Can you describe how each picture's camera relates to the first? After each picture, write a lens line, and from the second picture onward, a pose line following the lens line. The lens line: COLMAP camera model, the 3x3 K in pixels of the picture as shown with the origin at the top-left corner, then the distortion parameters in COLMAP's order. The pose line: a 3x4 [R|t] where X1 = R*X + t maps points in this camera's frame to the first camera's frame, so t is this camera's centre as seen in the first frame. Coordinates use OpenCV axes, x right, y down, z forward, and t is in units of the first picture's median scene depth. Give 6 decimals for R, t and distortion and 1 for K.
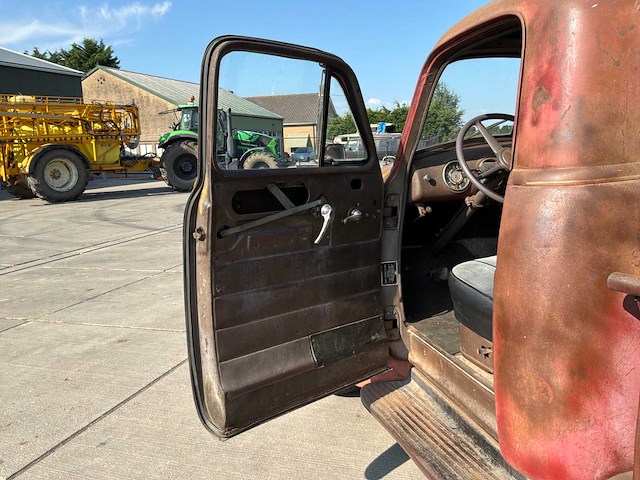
lens RADIAL K [[532.4, 0, 320.0], [0, 532.4, 240.0], [0, 0, 1]] dist [0.072639, -0.137549]
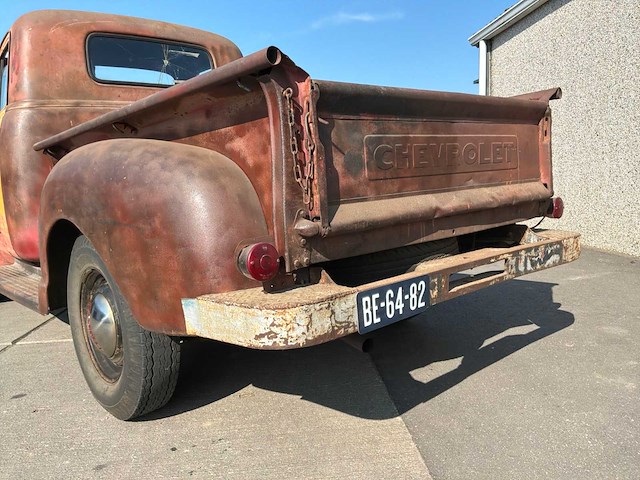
lens RADIAL K [[532.4, 0, 320.0], [0, 532.4, 240.0], [0, 0, 1]] dist [0.072639, -0.137549]
pose [[0.919561, -0.044745, 0.390392, 0.474428], [0.071533, 0.995957, -0.054343, 0.430491], [-0.386382, 0.077897, 0.919044, -0.968644]]
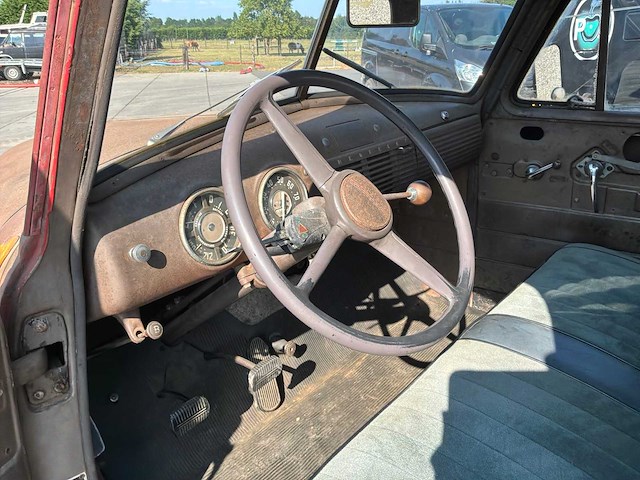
lens RADIAL K [[532.4, 0, 320.0], [0, 532.4, 240.0], [0, 0, 1]] dist [0.072639, -0.137549]
pose [[0.856118, -0.157836, 0.492088, 0.152891], [0.065496, 0.977678, 0.199642, -0.220985], [-0.512614, -0.138687, 0.847345, 0.753577]]
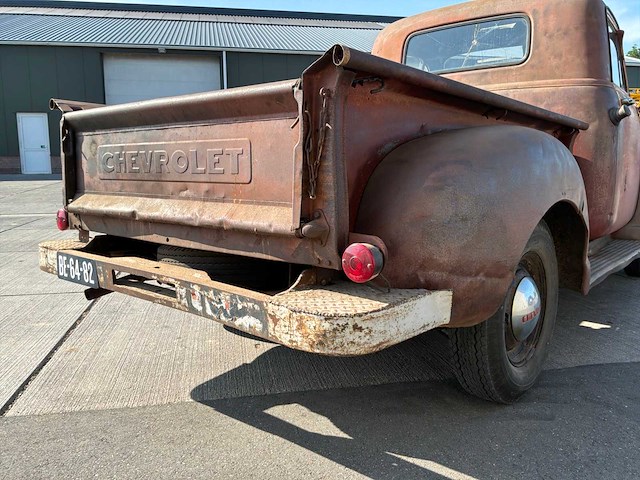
lens RADIAL K [[532.4, 0, 320.0], [0, 532.4, 240.0], [0, 0, 1]] dist [0.072639, -0.137549]
pose [[0.508144, 0.172870, -0.843745, 1.968787], [-0.167517, 0.980778, 0.100059, 0.245634], [0.844824, 0.090498, 0.527335, -0.466321]]
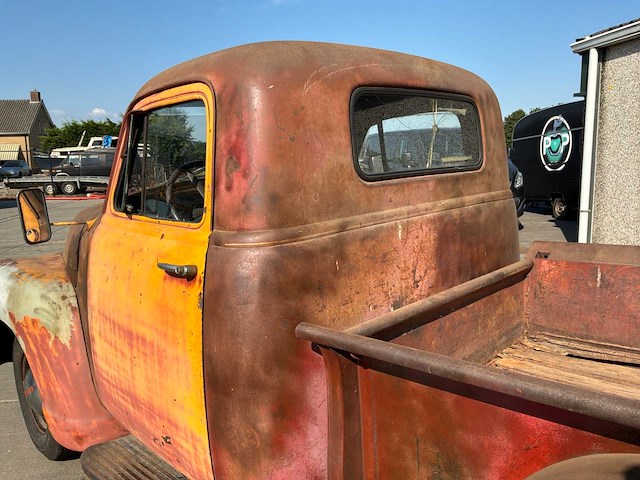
lens RADIAL K [[532.4, 0, 320.0], [0, 532.4, 240.0], [0, 0, 1]] dist [0.072639, -0.137549]
pose [[0.885852, -0.055678, 0.460615, 0.044597], [0.067668, 0.997662, -0.009542, -0.065583], [-0.459007, 0.039622, 0.887549, -0.023403]]
